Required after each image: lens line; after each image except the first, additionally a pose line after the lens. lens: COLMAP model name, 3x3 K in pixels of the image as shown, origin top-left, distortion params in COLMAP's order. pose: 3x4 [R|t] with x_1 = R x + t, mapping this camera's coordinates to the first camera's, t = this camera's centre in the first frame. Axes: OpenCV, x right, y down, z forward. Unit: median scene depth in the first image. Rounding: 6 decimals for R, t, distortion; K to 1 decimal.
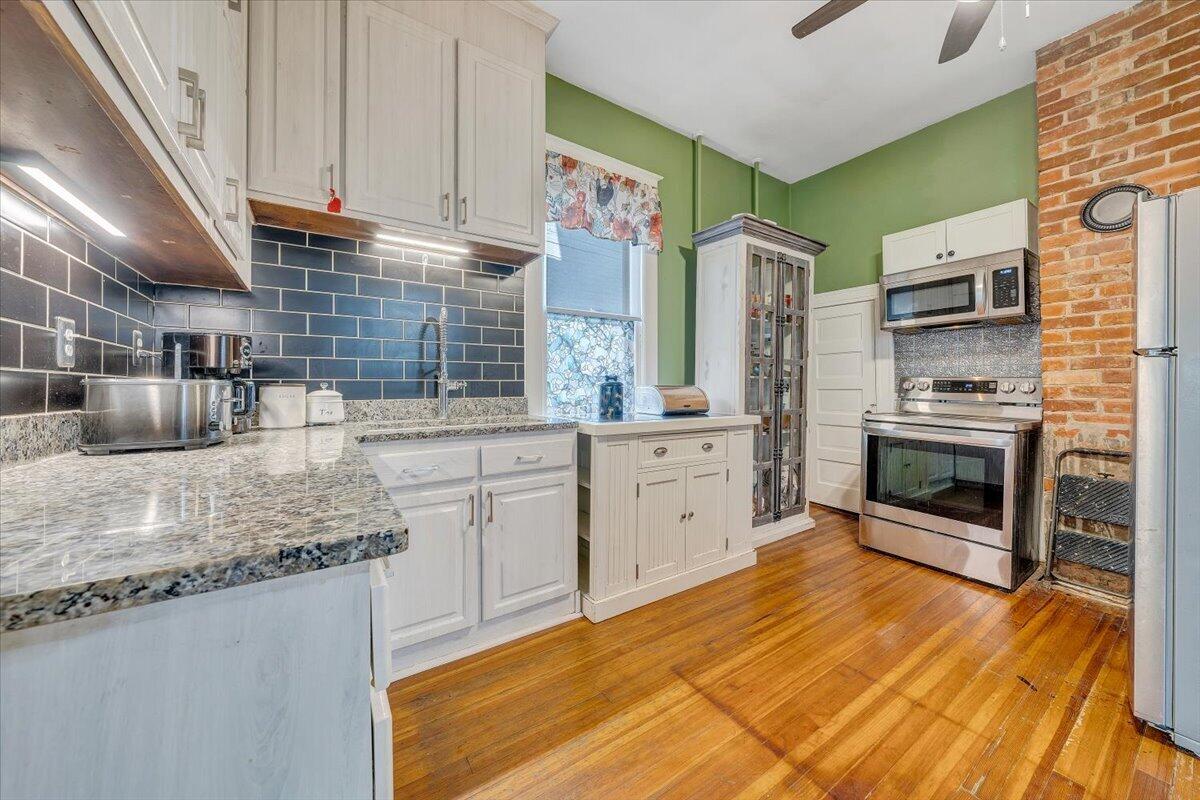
lens RADIAL K [[412.3, 0, 593.8], [0, 412.3, 385.2], [0, 0, 1]] dist [-0.002130, -0.000416]
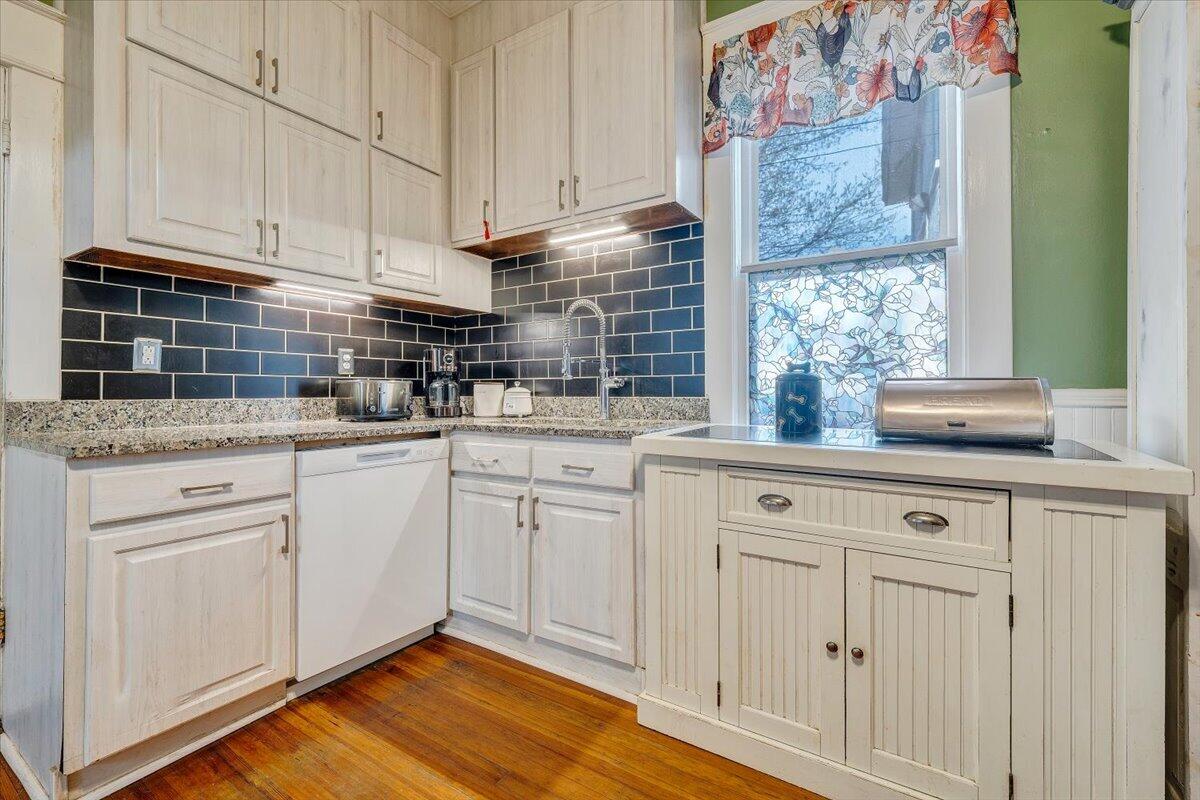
lens RADIAL K [[520.7, 0, 595.1], [0, 520.7, 385.8], [0, 0, 1]] dist [0.001477, -0.000688]
pose [[0.412417, -0.004877, -0.910982, 0.658288], [0.005360, 0.999981, -0.002926, 0.010472], [0.910979, -0.003676, 0.412436, 0.489653]]
